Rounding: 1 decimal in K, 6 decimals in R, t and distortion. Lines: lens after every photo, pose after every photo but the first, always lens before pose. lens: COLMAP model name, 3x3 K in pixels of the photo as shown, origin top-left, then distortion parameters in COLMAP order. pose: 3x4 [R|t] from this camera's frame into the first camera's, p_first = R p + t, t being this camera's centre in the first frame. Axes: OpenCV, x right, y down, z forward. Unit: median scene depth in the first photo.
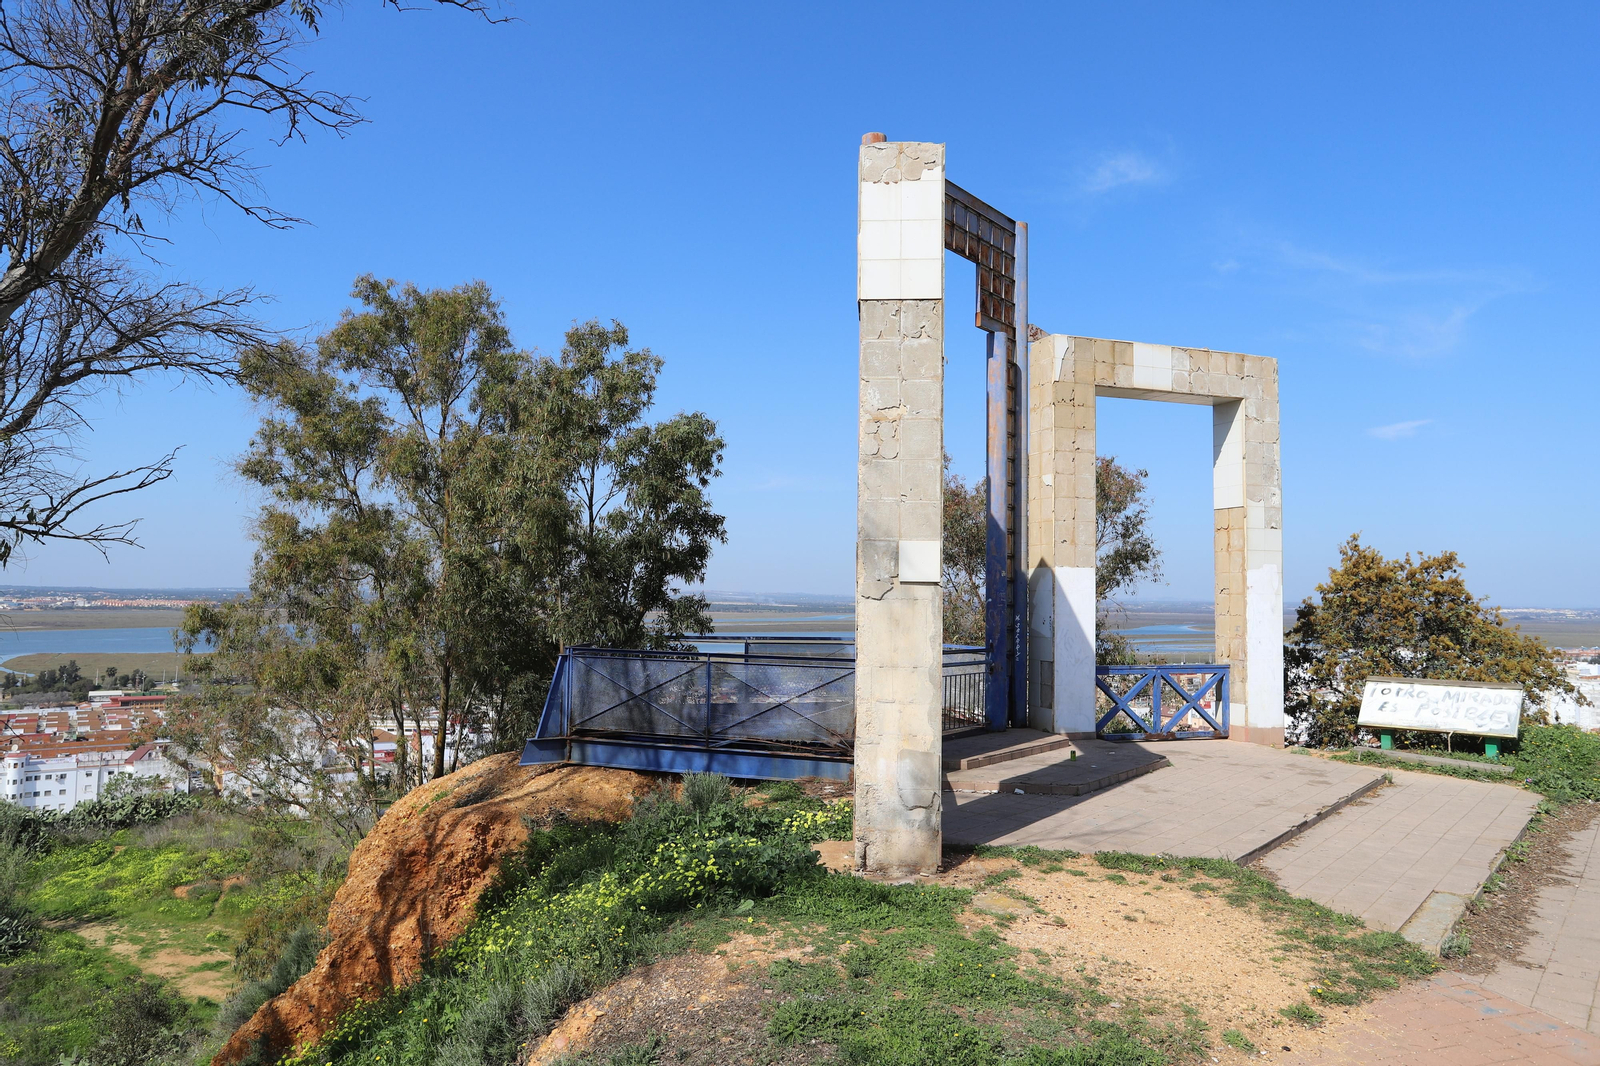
lens RADIAL K [[1109.3, 0, 793.0], [0, 1109.3, 527.9], [0, 0, 1]] dist [-0.011390, 0.001891]
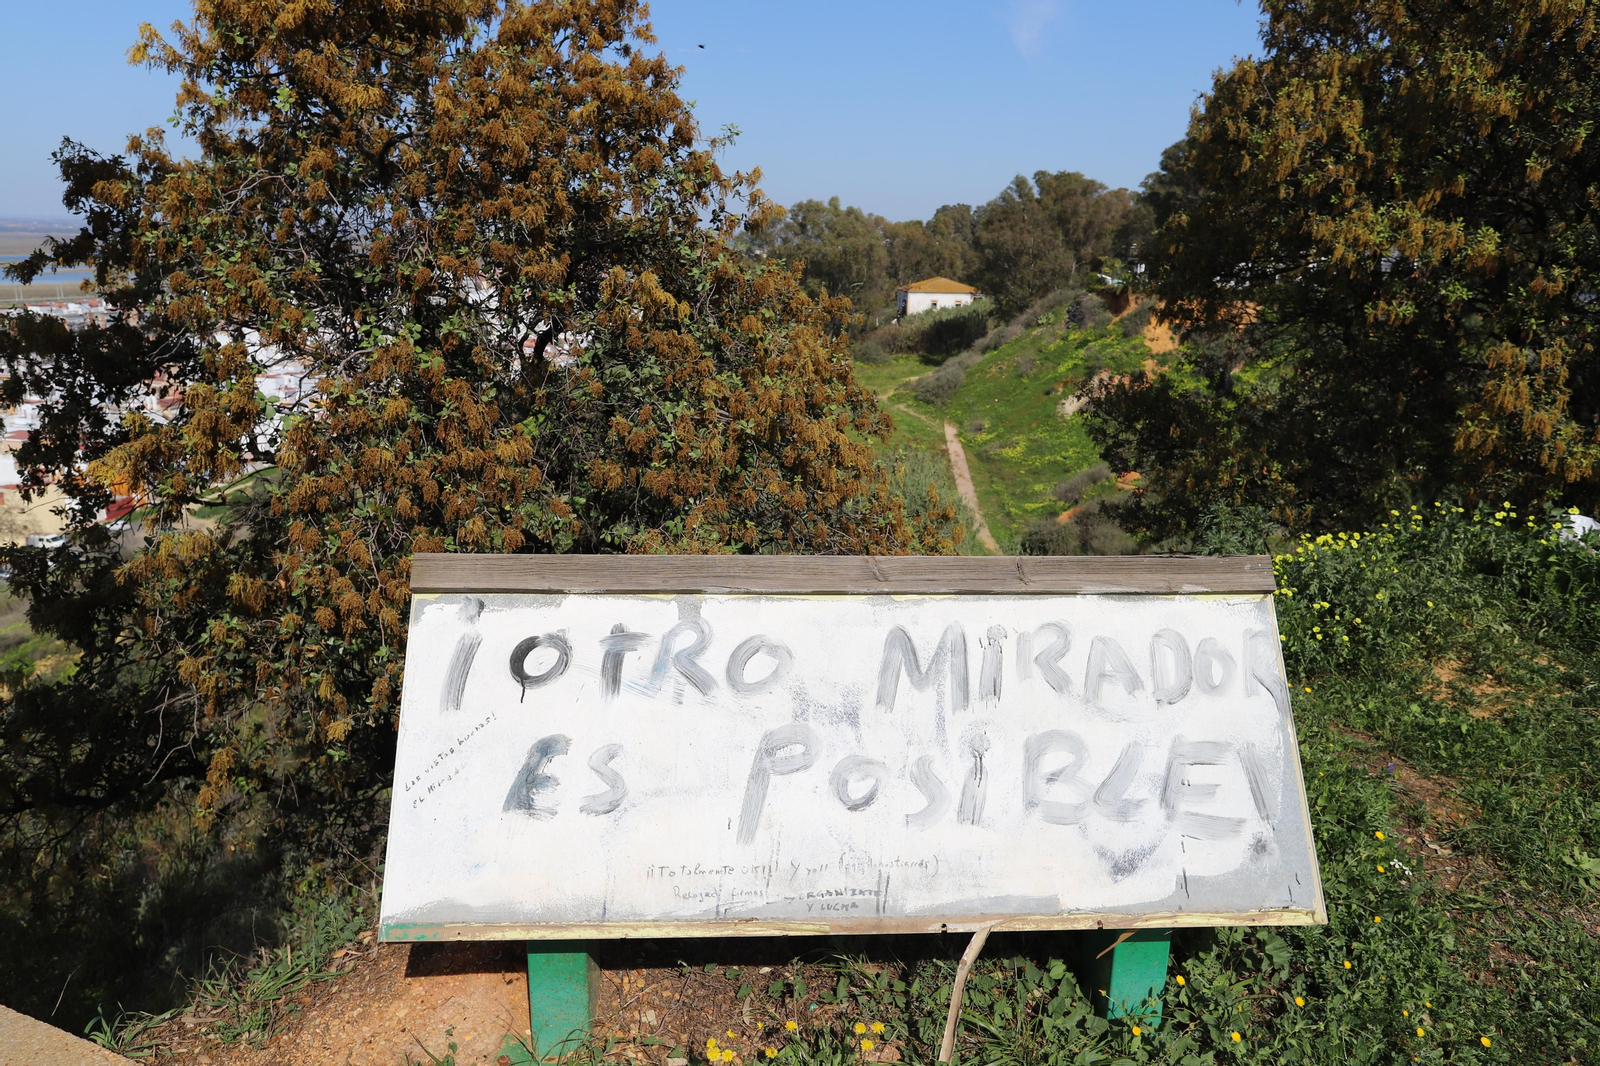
lens RADIAL K [[1109.3, 0, 795.0], [0, 1109.3, 536.2], [0, 0, 1]] dist [-0.011390, 0.001891]
pose [[0.653961, -0.194112, 0.731202, 0.454617], [-0.062959, 0.949205, 0.308294, 0.083499], [-0.753904, -0.247648, 0.608522, 0.891484]]
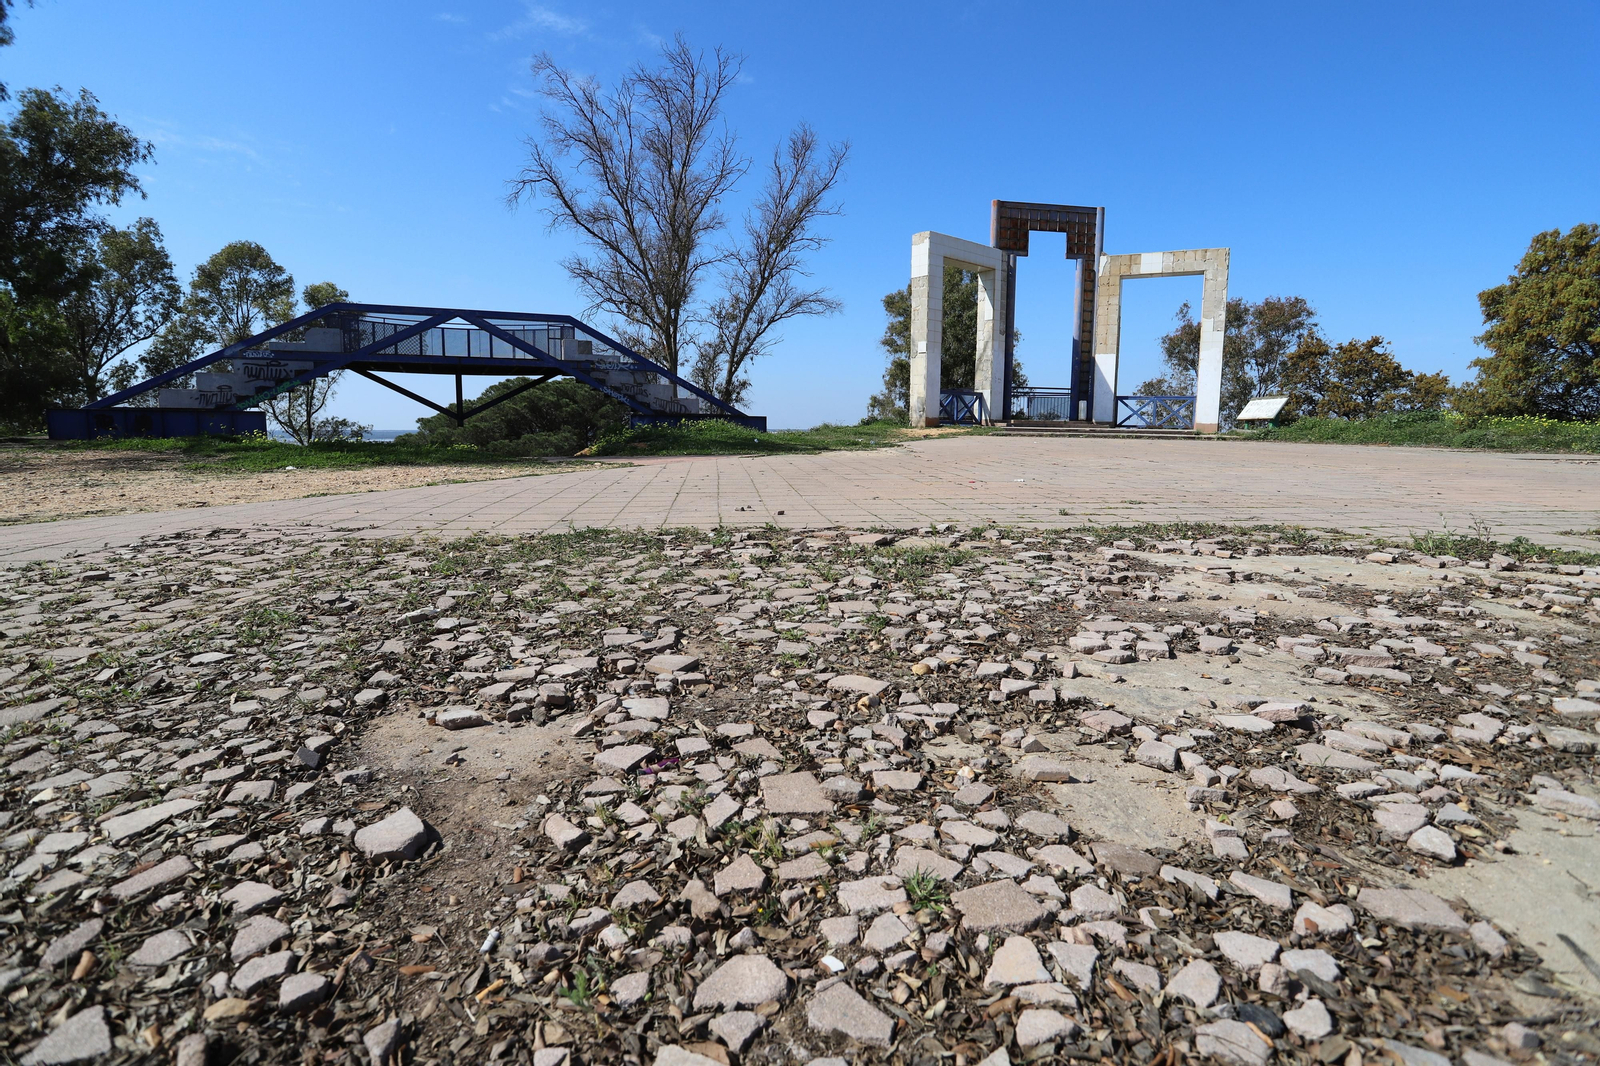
lens RADIAL K [[782.5, 0, 802.3], [0, 782.5, 532.1], [0, 0, 1]] dist [-0.045373, 0.007167]
pose [[0.705267, 0.084228, -0.703921, 1.003838], [0.042401, 0.986128, 0.160478, 0.118205], [0.707673, -0.143027, 0.691912, -0.704231]]
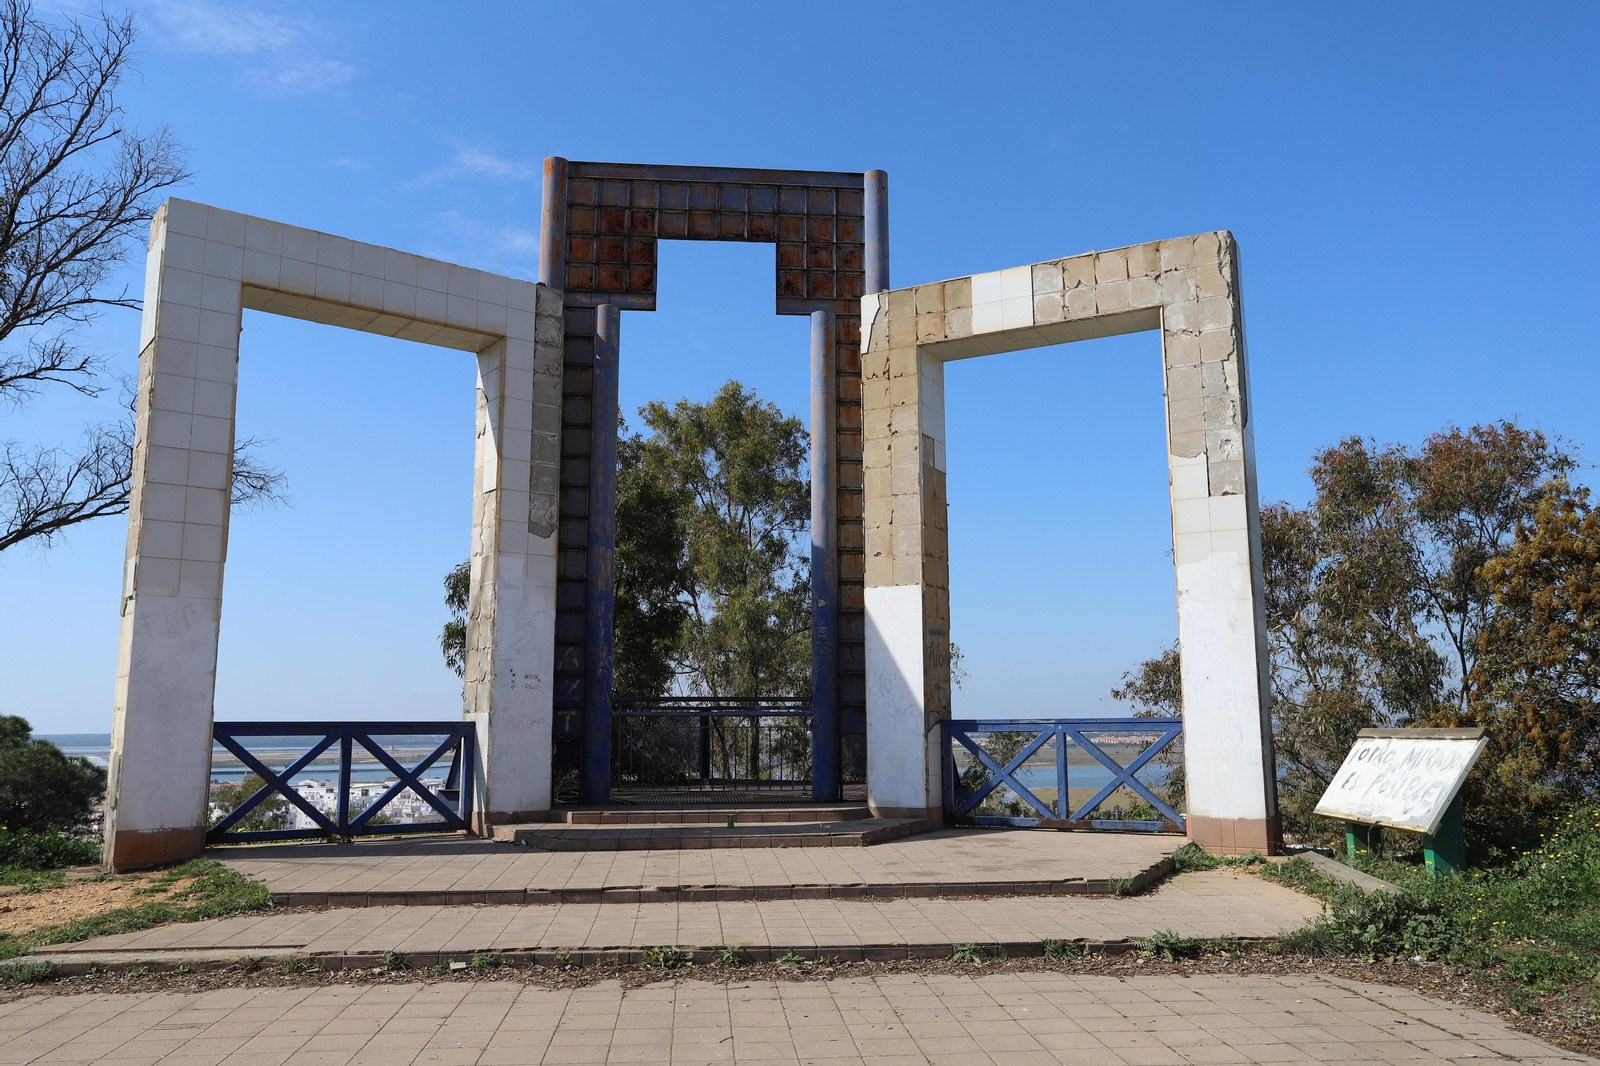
lens RADIAL K [[1222.7, 0, 800.3], [0, 1222.7, 528.4], [0, 0, 1]] dist [-0.014601, -0.017267]
pose [[0.681551, -0.136459, -0.718934, 0.803579], [0.061208, 0.989647, -0.129816, 0.099034], [0.729206, 0.044472, 0.682848, 0.375290]]
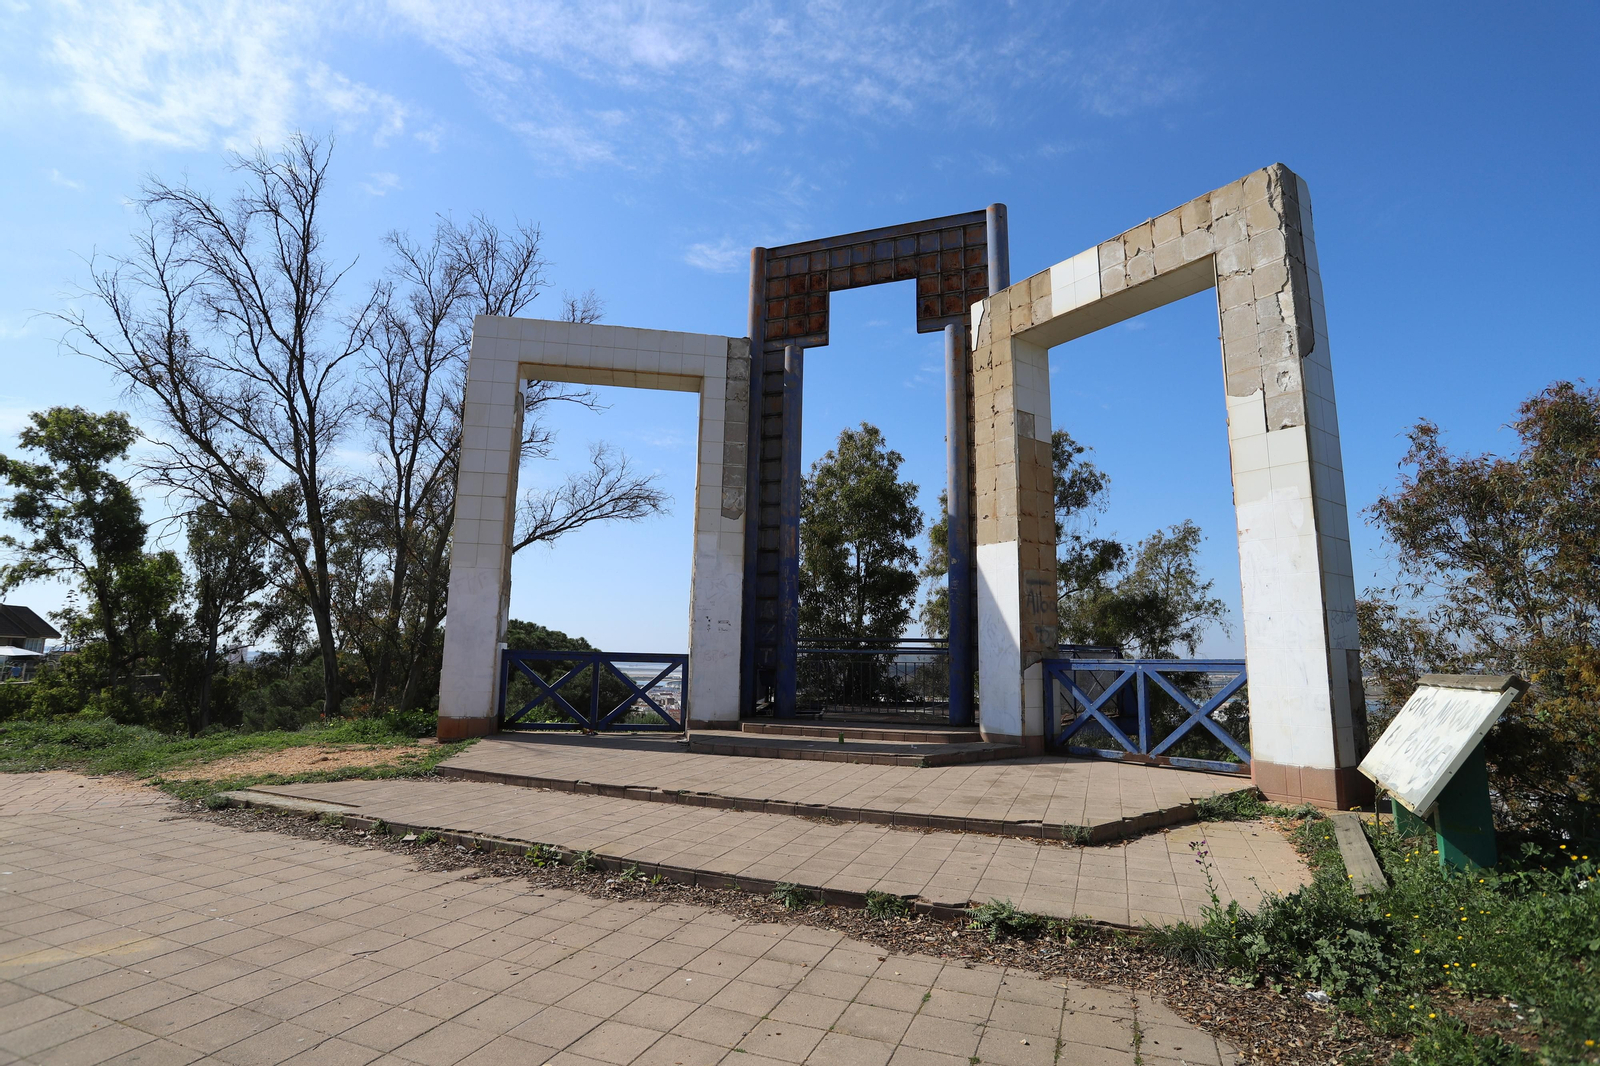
lens RADIAL K [[782.5, 0, 803.6], [0, 782.5, 528.4], [0, 0, 1]] dist [-0.045373, 0.007167]
pose [[0.282342, -0.172109, -0.943749, 0.785475], [0.047022, 0.985075, -0.165578, 0.117181], [0.958161, 0.002372, 0.286221, 0.664541]]
